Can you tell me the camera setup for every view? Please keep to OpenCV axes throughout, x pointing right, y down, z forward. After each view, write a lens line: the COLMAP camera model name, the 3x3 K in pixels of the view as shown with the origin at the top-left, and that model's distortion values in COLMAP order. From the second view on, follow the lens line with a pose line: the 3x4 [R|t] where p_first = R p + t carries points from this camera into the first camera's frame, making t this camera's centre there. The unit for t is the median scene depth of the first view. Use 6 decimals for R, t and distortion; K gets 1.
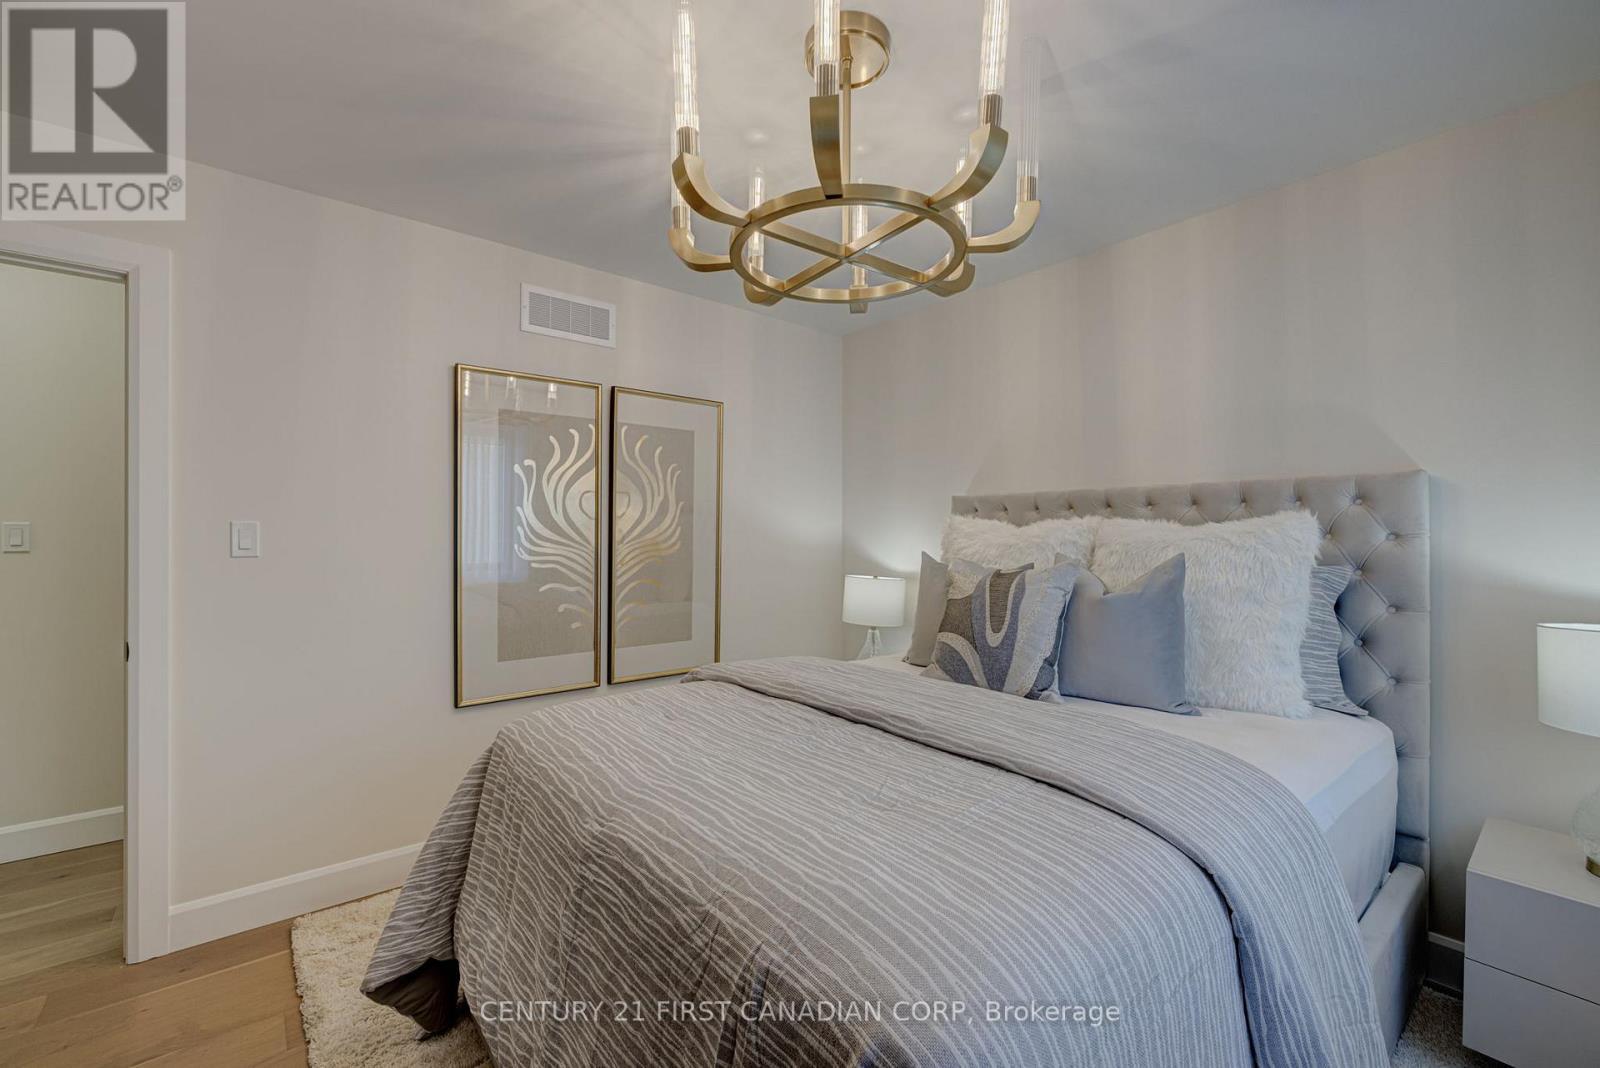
lens RADIAL K [[670.7, 0, 791.6], [0, 670.7, 534.8], [0, 0, 1]] dist [-0.000025, -0.000187]
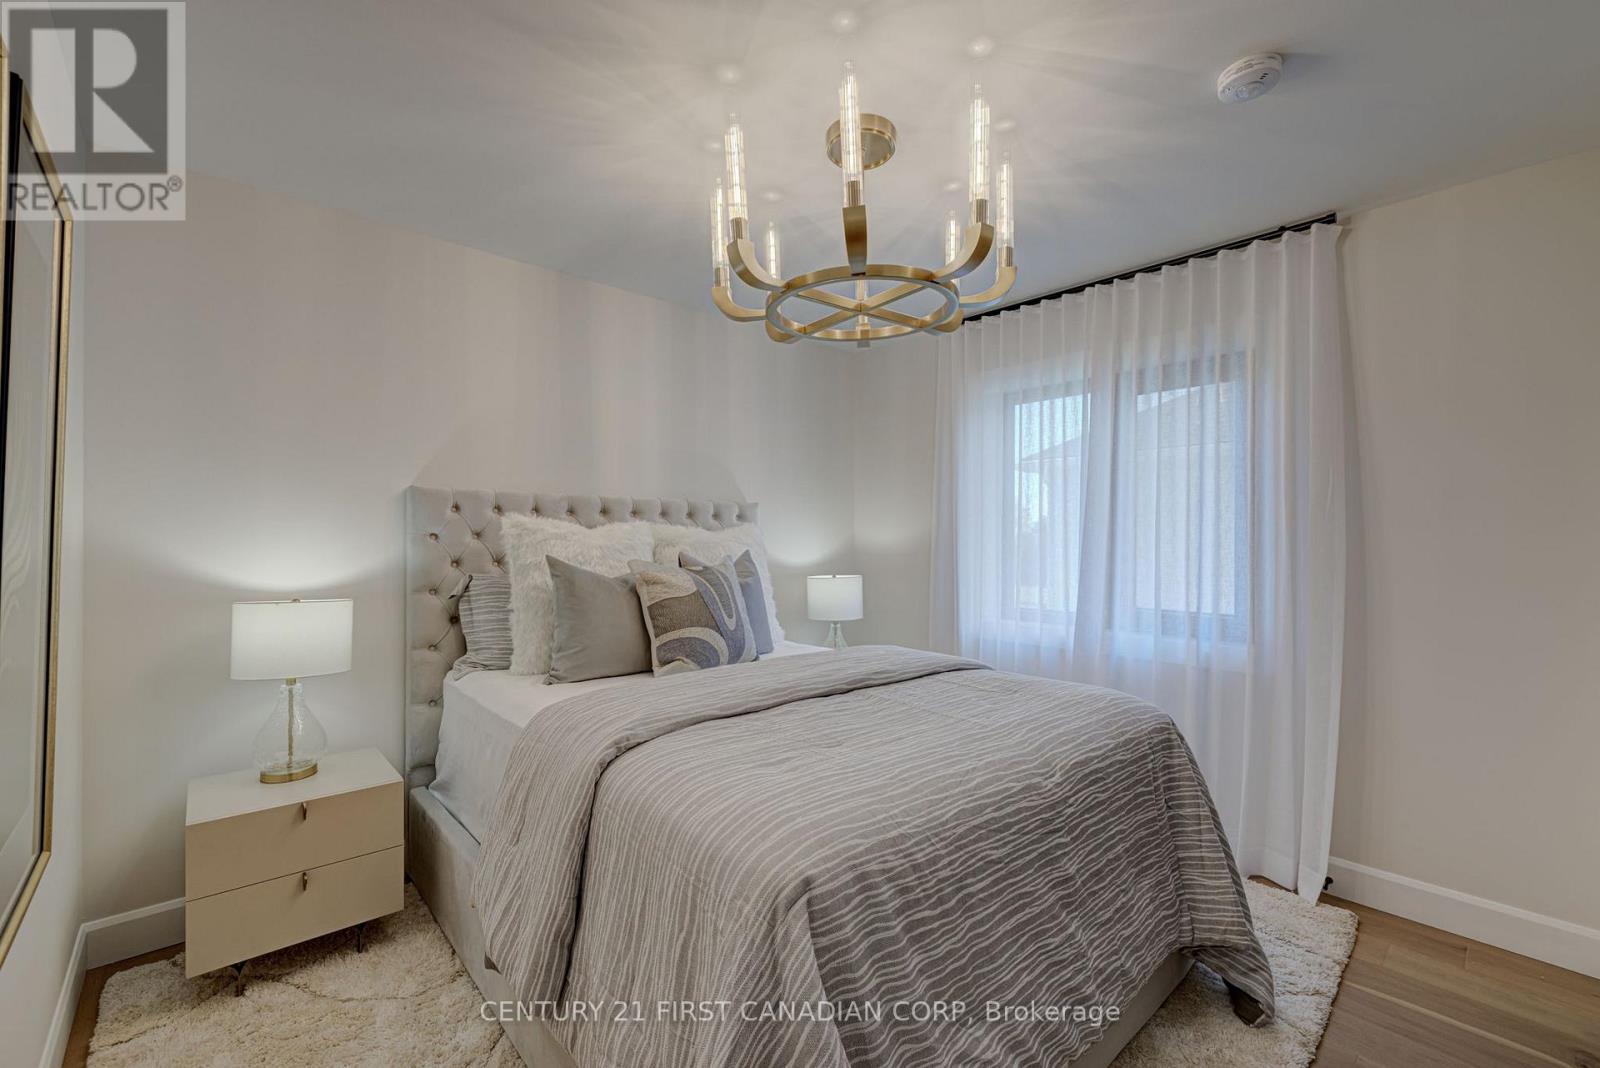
lens RADIAL K [[670.7, 0, 790.0], [0, 670.7, 535.6], [0, 0, 1]] dist [-0.000025, -0.000187]
pose [[-0.046653, 0.001412, 0.998910, -1.076541], [-0.005694, 0.999982, -0.001680, -0.004297], [-0.998895, -0.005766, -0.046644, 1.109464]]
